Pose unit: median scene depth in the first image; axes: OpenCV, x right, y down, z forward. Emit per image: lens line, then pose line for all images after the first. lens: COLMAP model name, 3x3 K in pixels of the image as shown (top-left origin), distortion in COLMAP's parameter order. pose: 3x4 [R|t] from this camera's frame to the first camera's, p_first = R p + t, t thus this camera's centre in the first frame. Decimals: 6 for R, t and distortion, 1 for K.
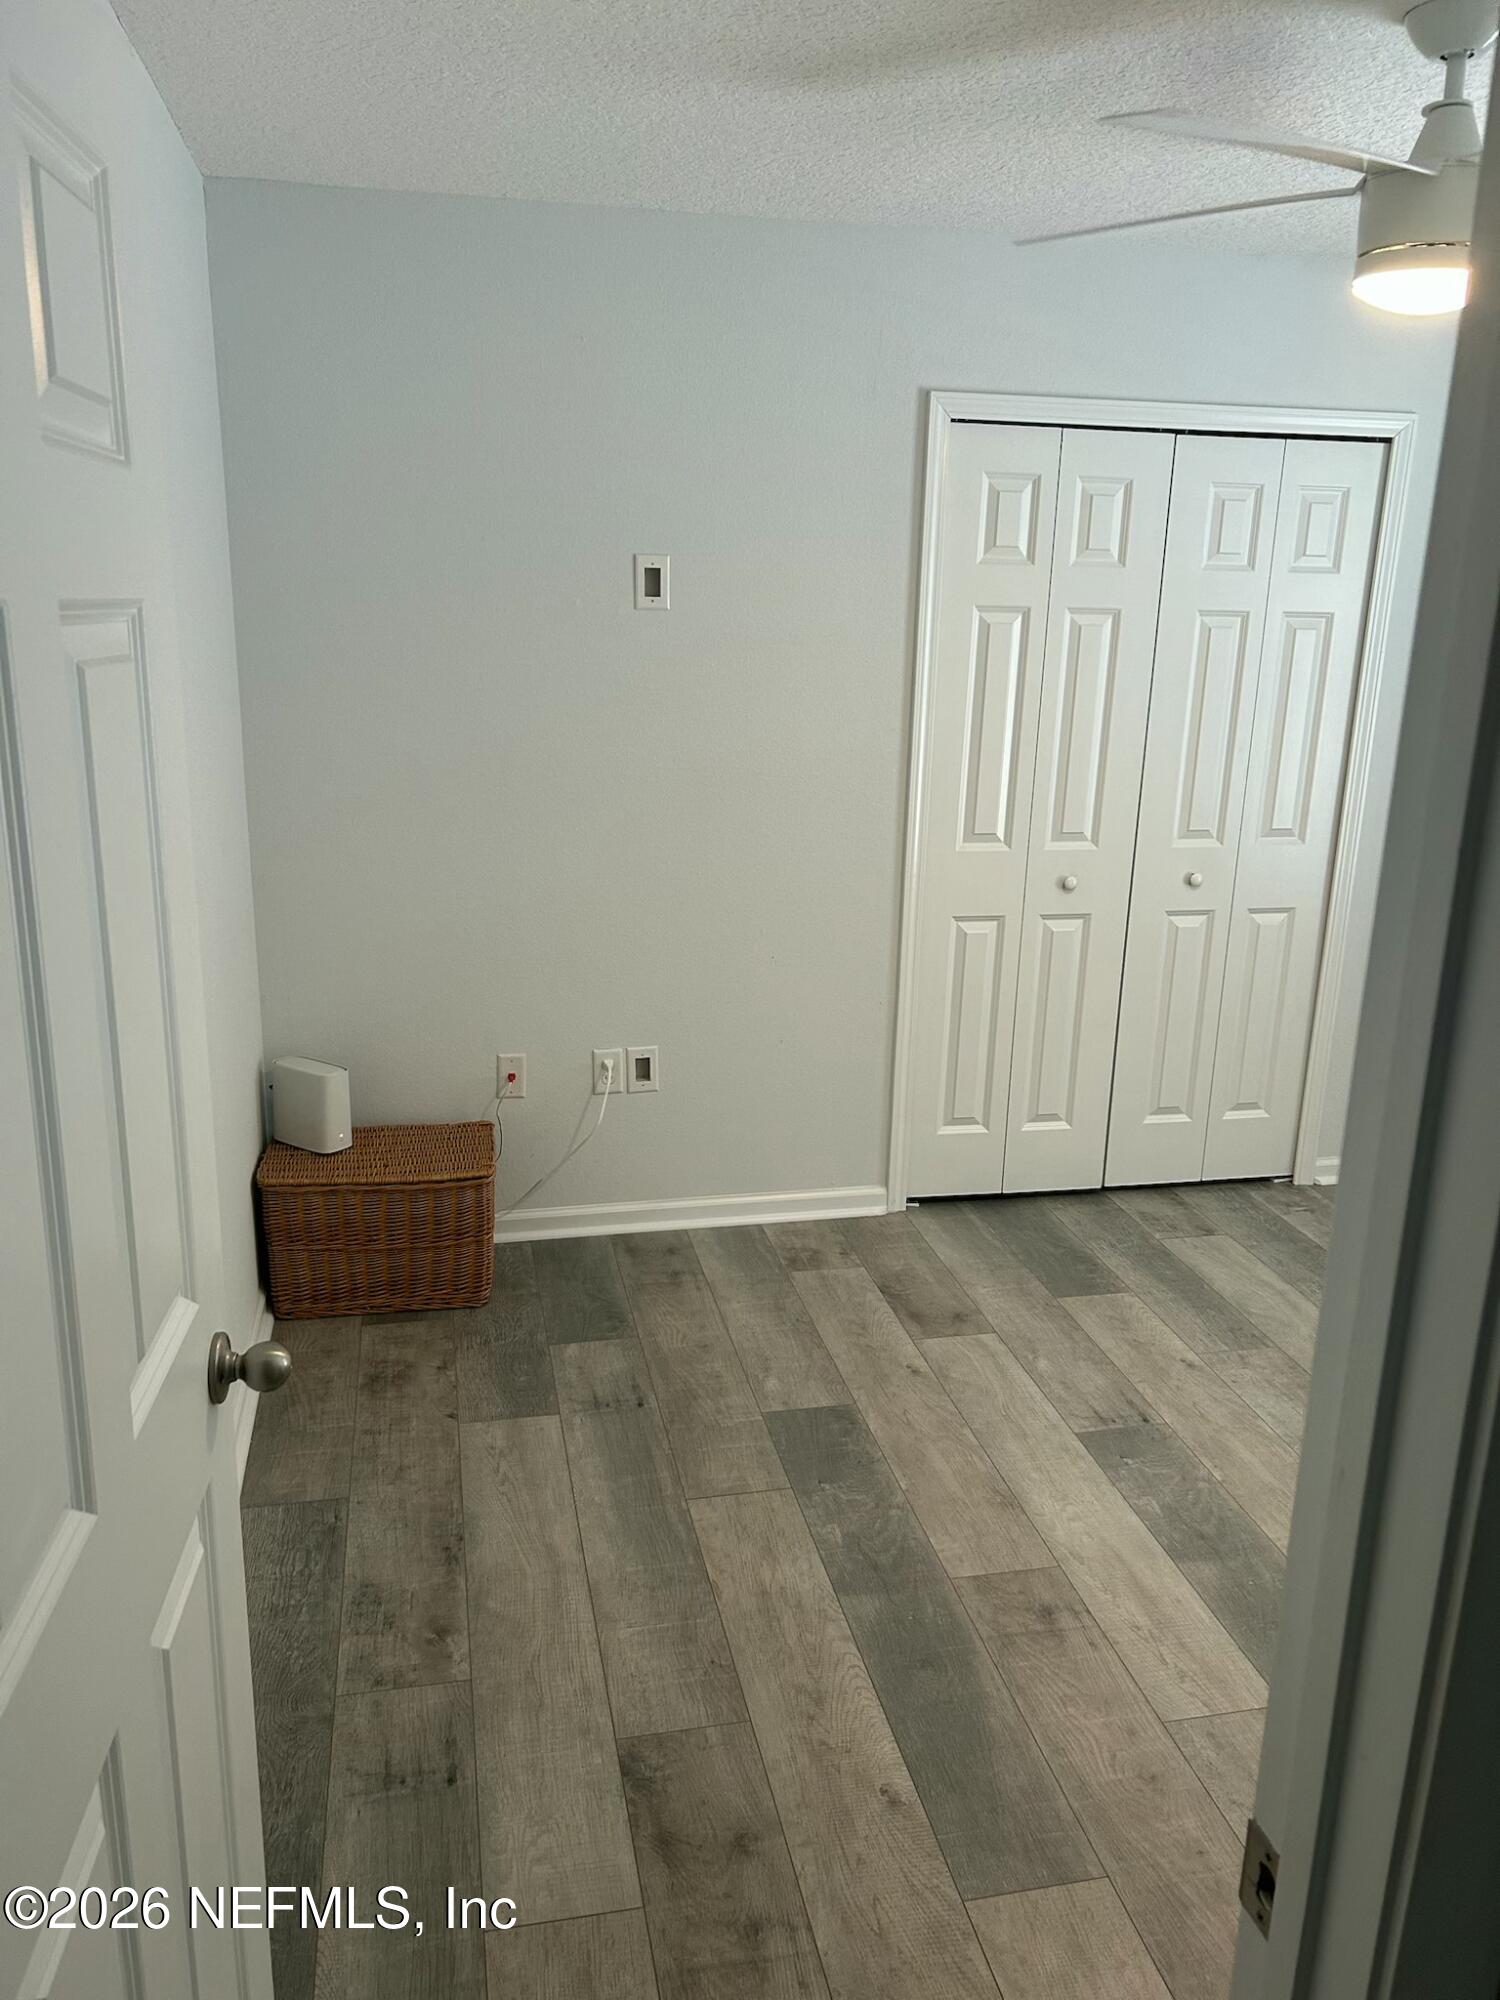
lens RADIAL K [[1488.4, 0, 740.4], [0, 1488.4, 1001.5], [0, 0, 1]] dist [0.039202, -0.050233]
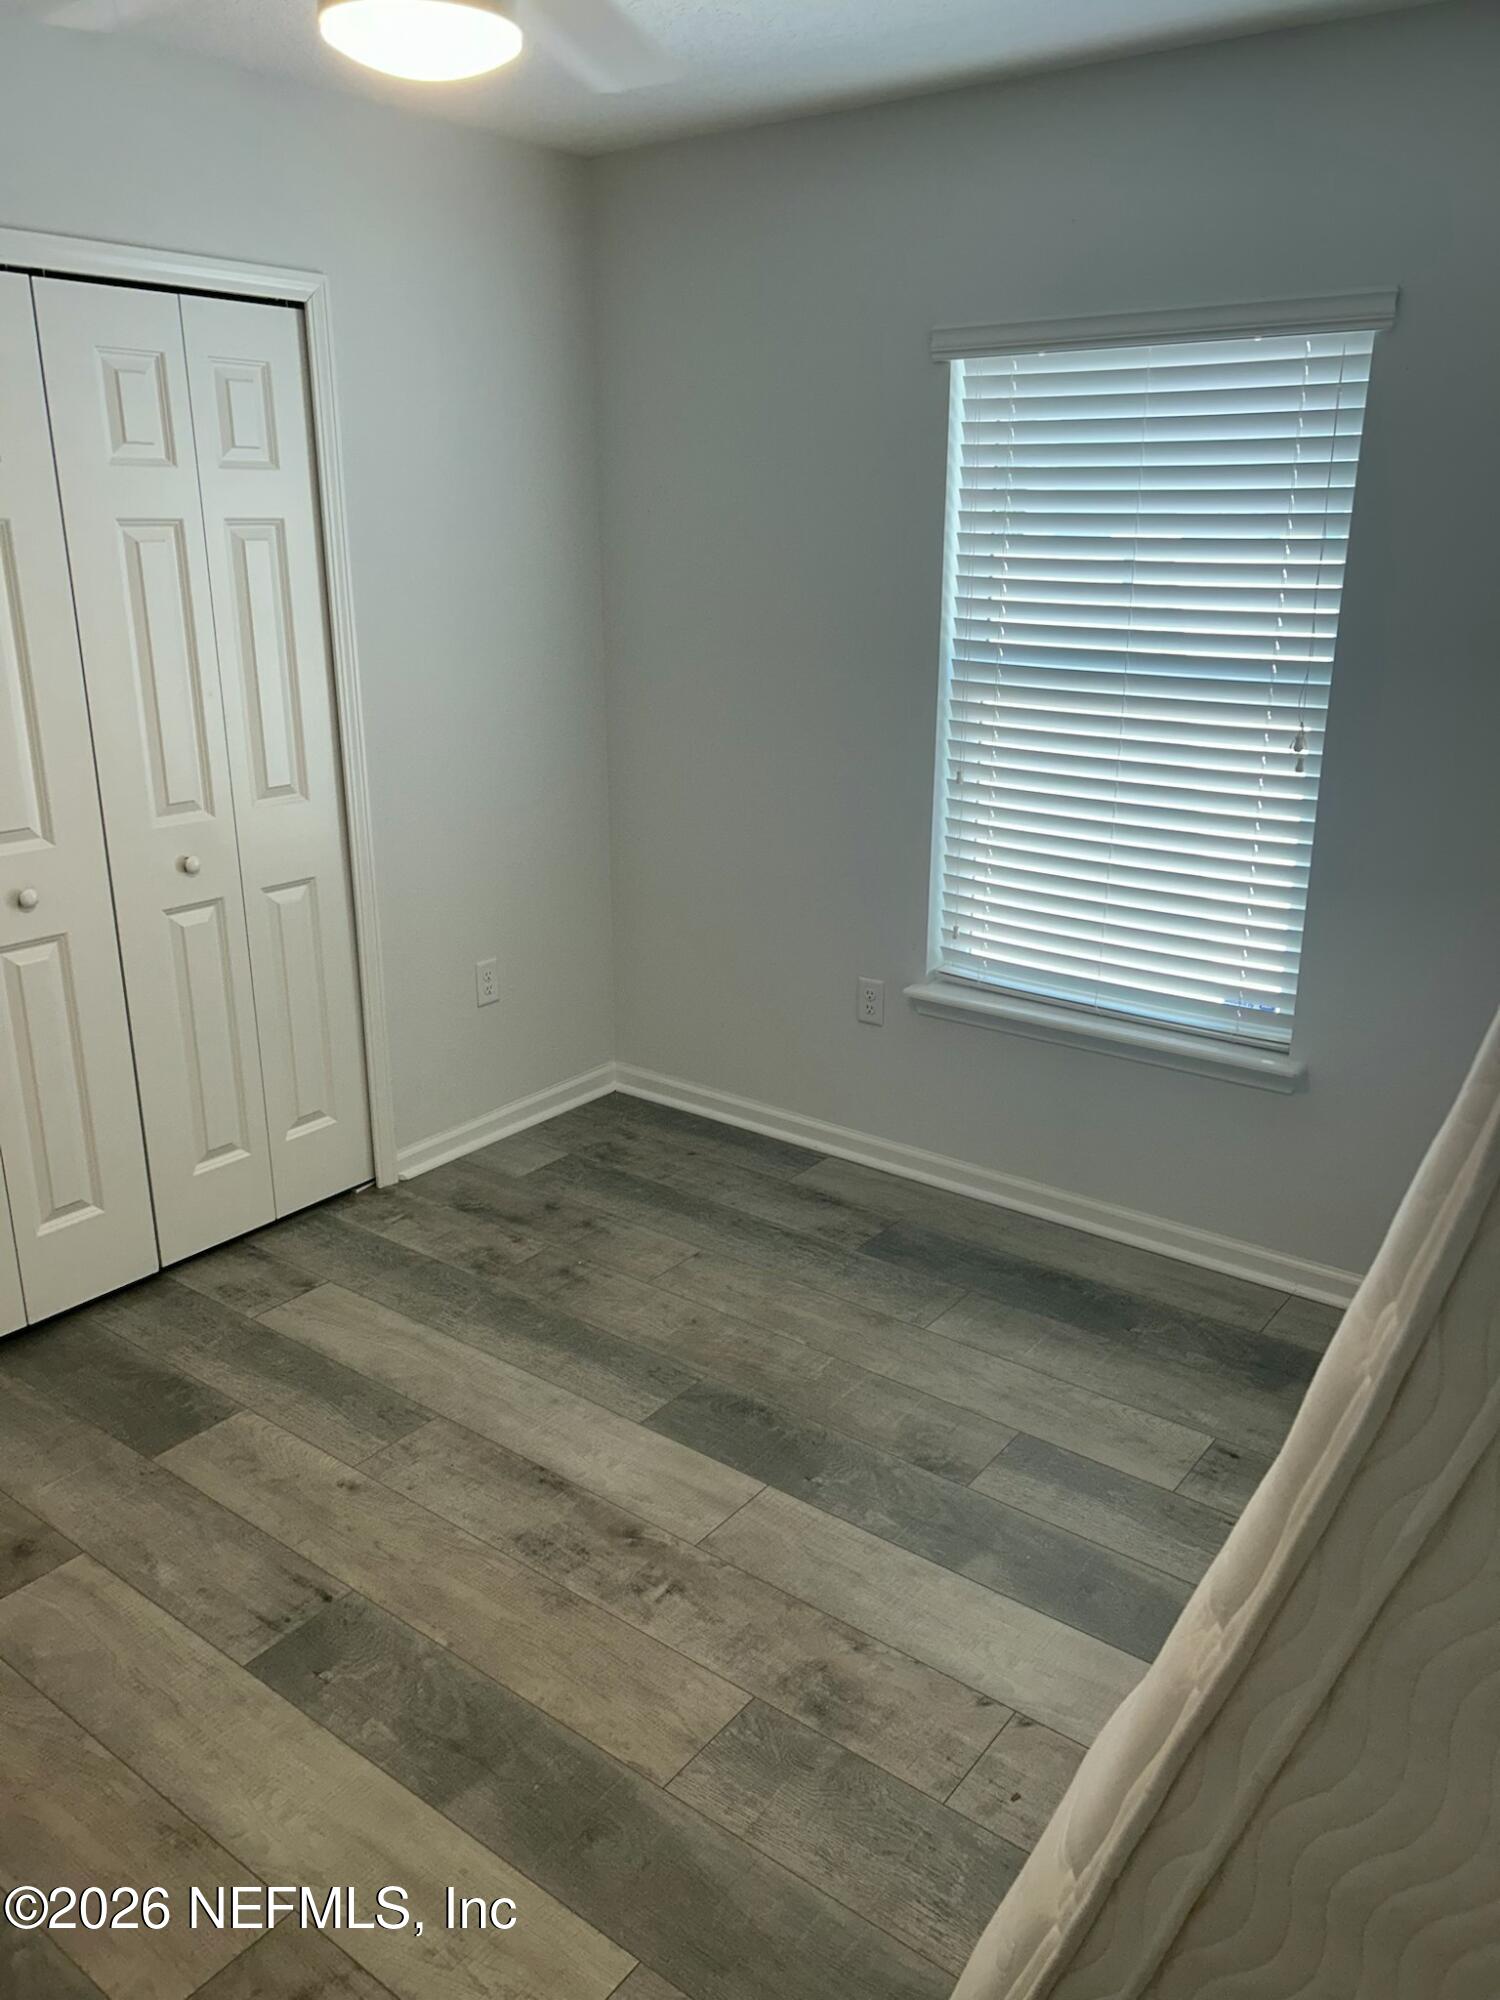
lens RADIAL K [[1488.4, 0, 744.5], [0, 1488.4, 994.3], [0, 0, 1]] dist [0.039202, -0.050233]
pose [[0.755540, -0.219772, 0.617139, 0.023851], [0.190640, 0.975038, 0.113831, -0.051054], [-0.626750, 0.031648, 0.778577, 0.213049]]
